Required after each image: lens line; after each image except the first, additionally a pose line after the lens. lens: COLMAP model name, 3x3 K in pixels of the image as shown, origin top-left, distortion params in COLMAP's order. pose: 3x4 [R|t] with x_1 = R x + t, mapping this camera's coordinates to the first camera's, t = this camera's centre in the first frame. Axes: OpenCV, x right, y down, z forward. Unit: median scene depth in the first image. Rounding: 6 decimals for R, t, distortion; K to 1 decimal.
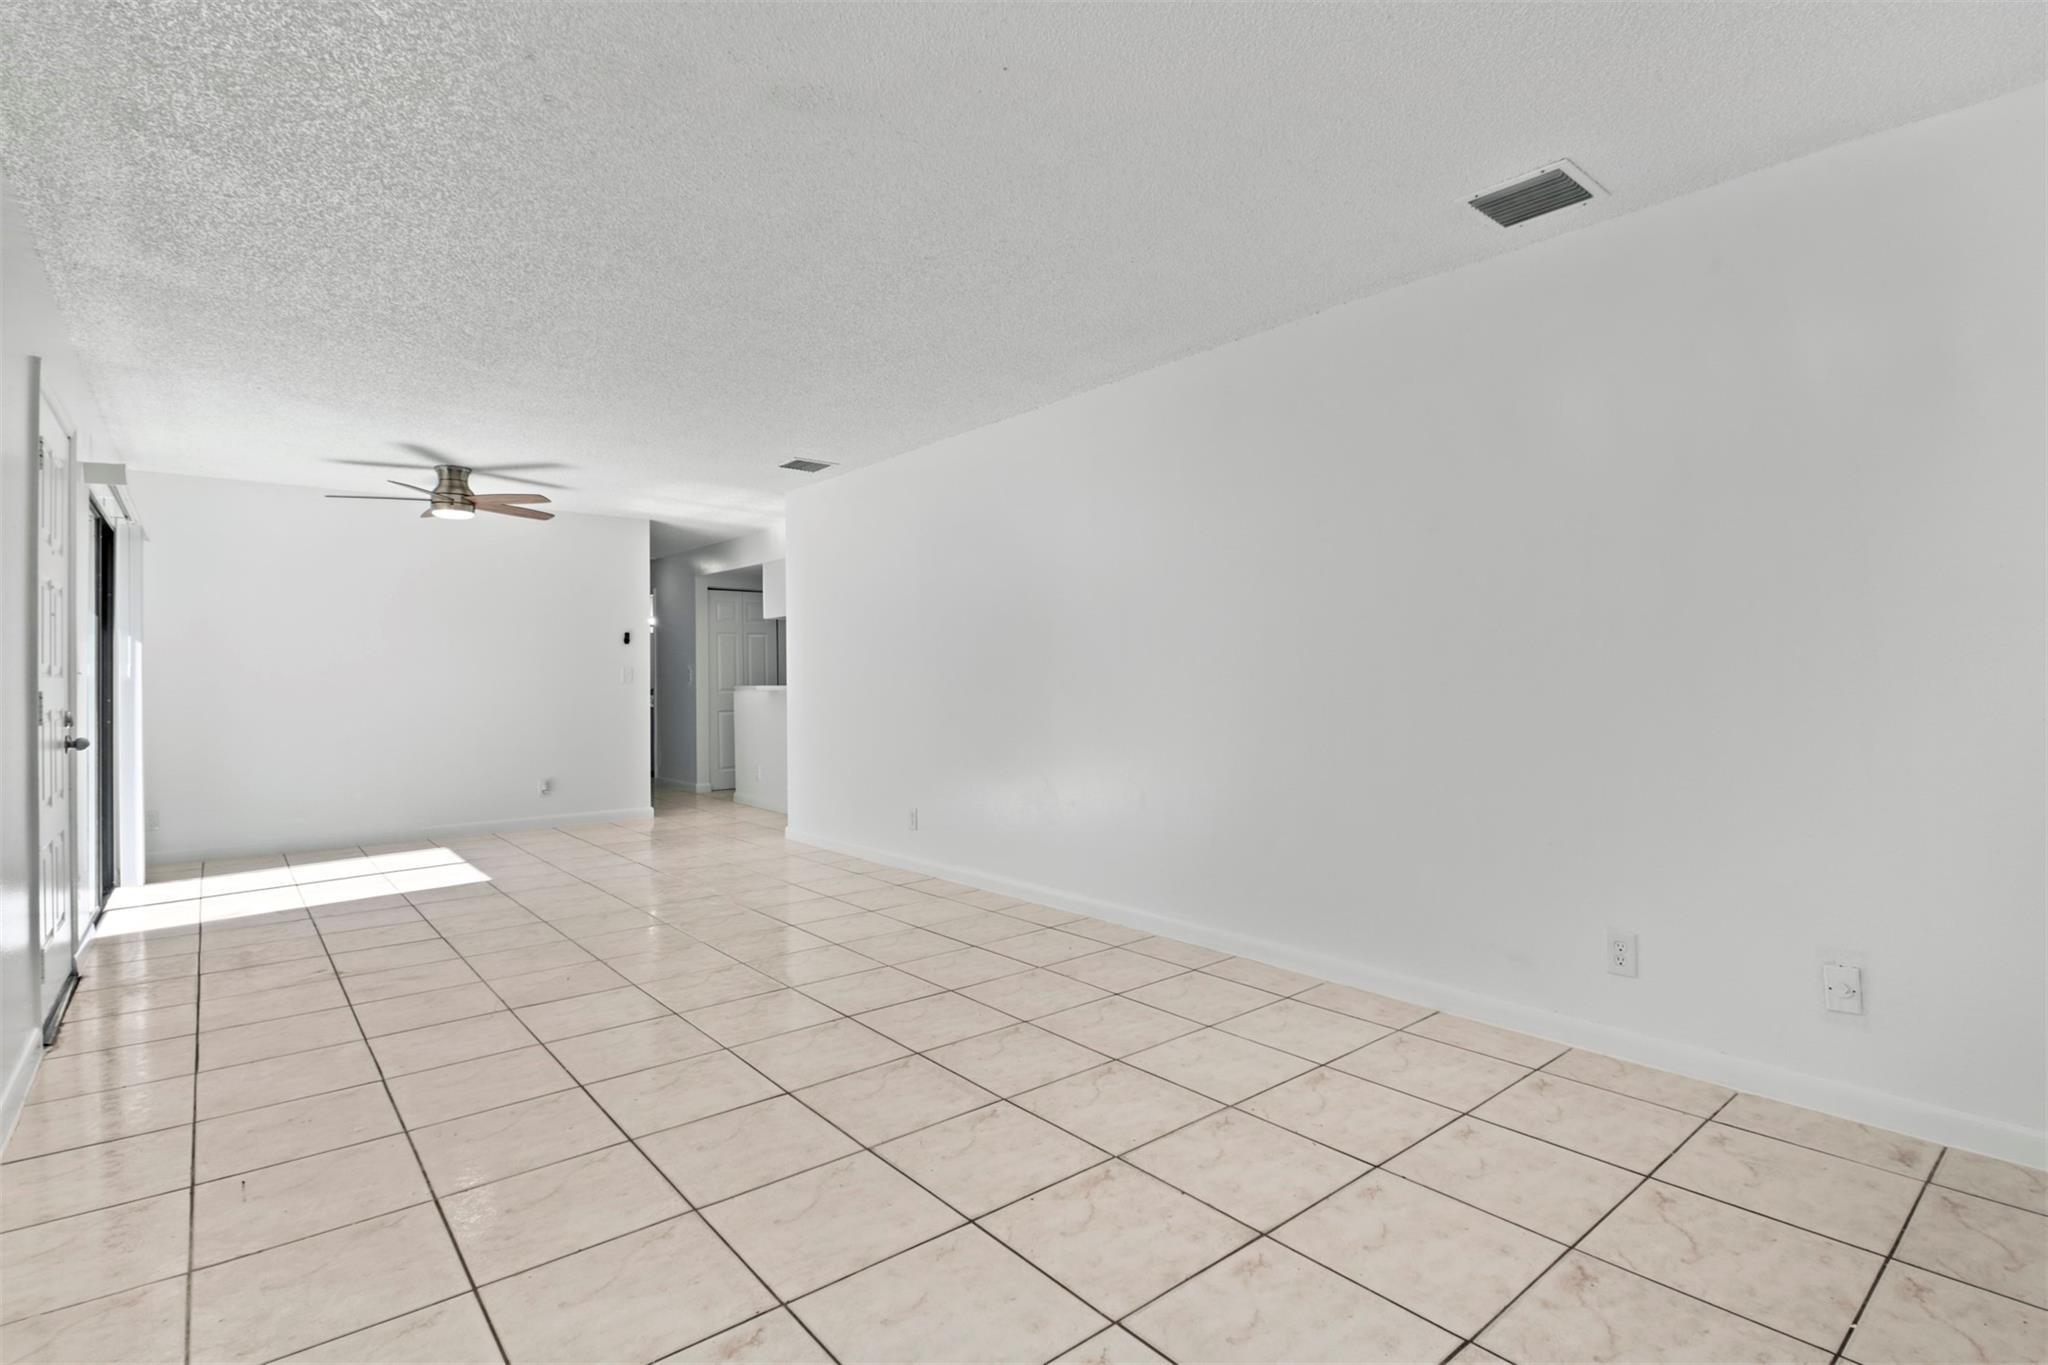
lens RADIAL K [[984.2, 0, 1032.6], [0, 984.2, 682.6], [0, 0, 1]] dist [-0.000573, 0.000152]
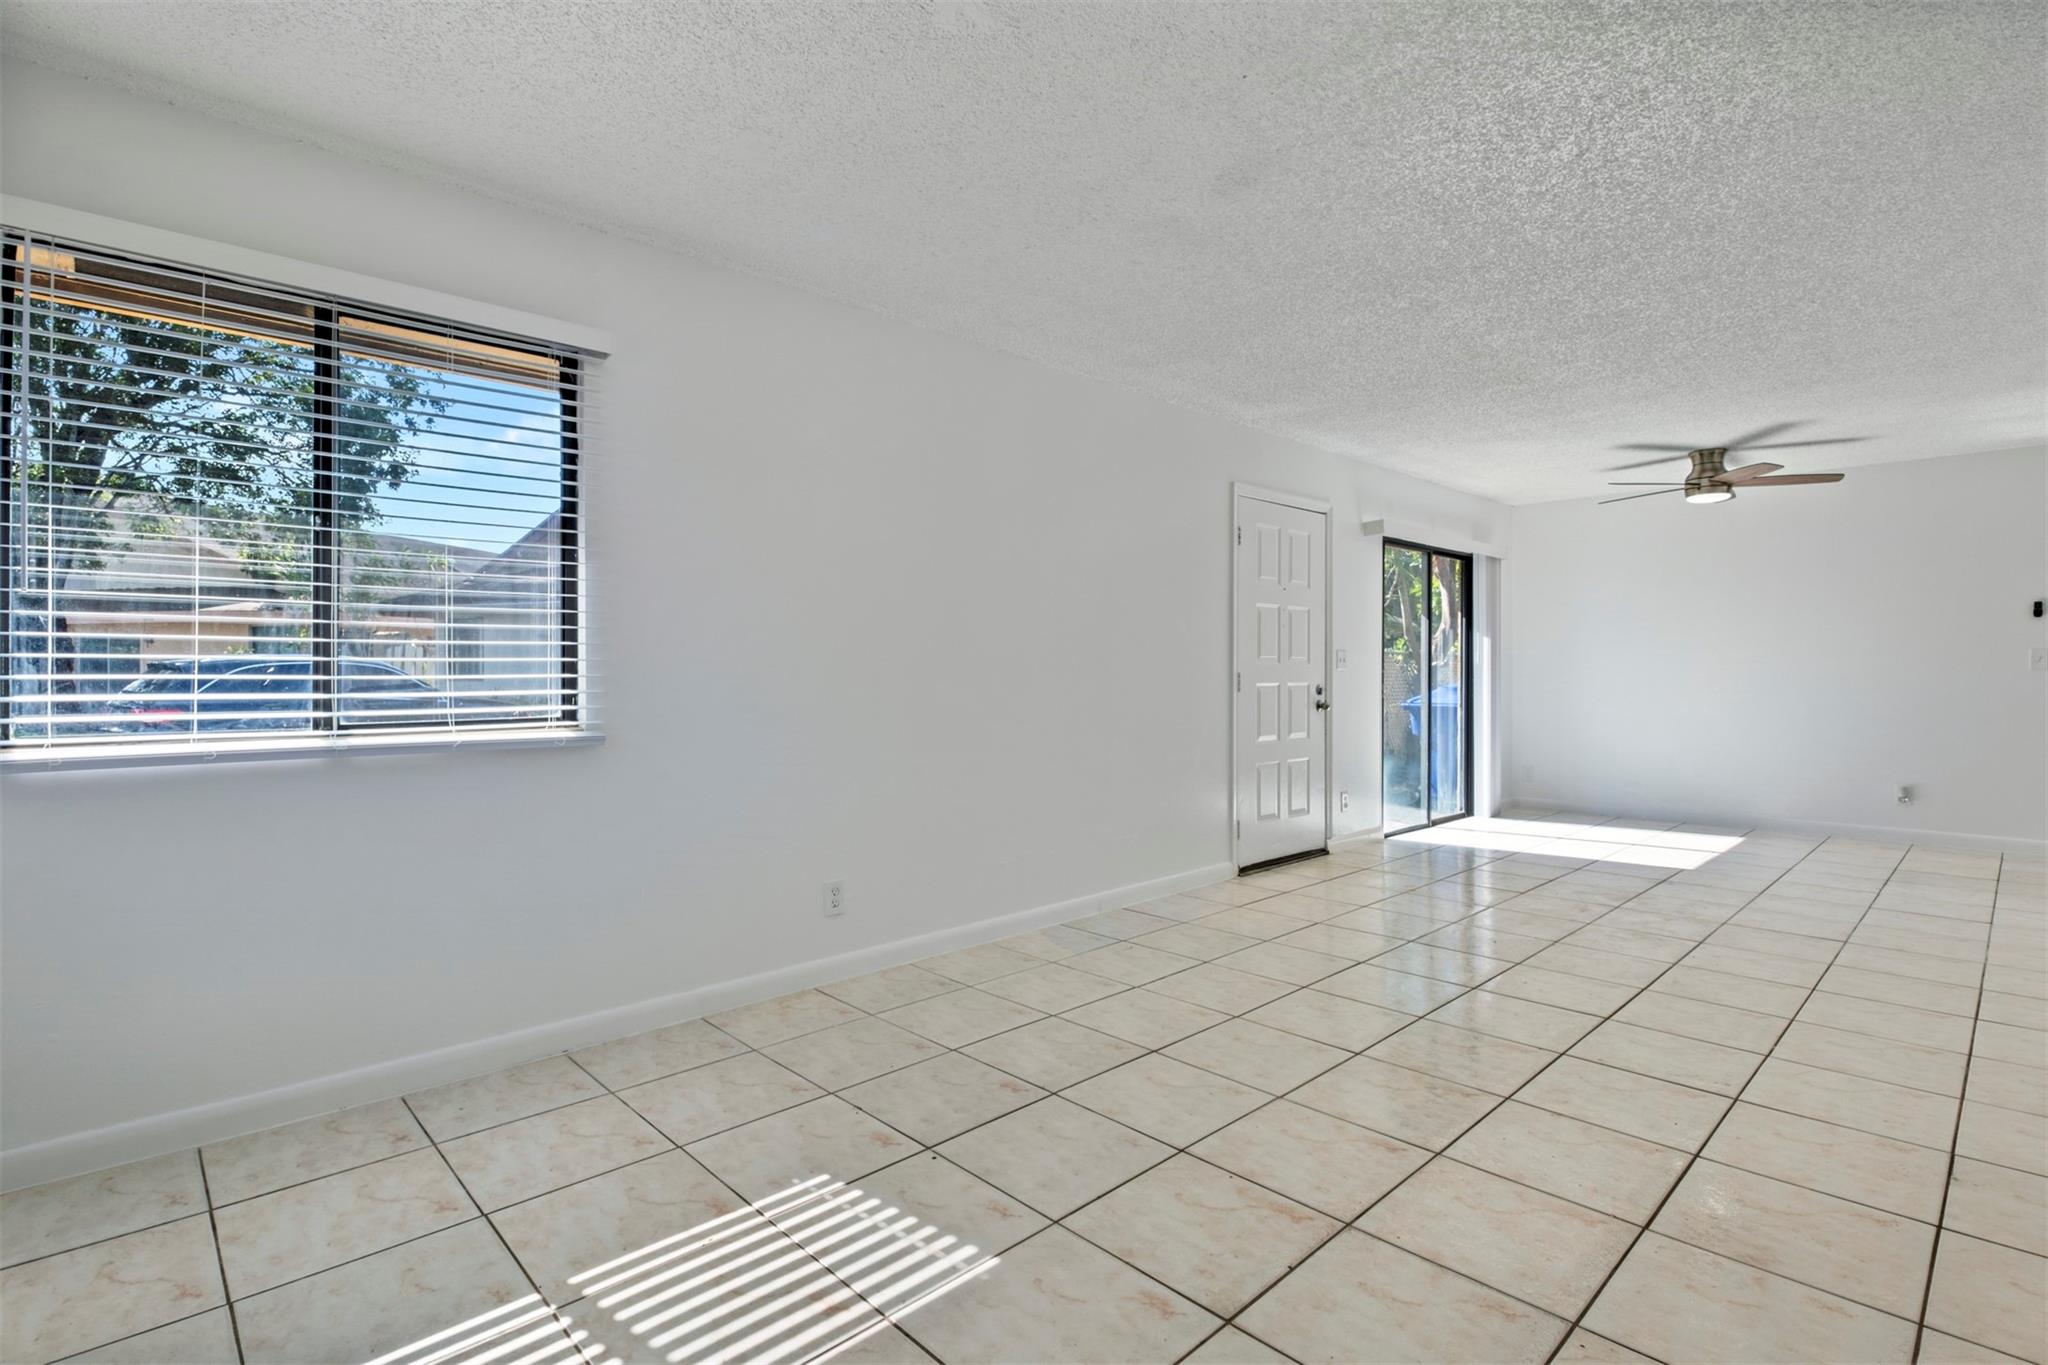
lens RADIAL K [[984.2, 0, 1032.6], [0, 984.2, 682.6], [0, 0, 1]] dist [-0.000573, 0.000152]
pose [[0.065888, 0.023413, -0.997552, 0.393327], [-0.004740, 0.999721, 0.023151, -0.006169], [0.997816, 0.003203, 0.065981, 0.283572]]
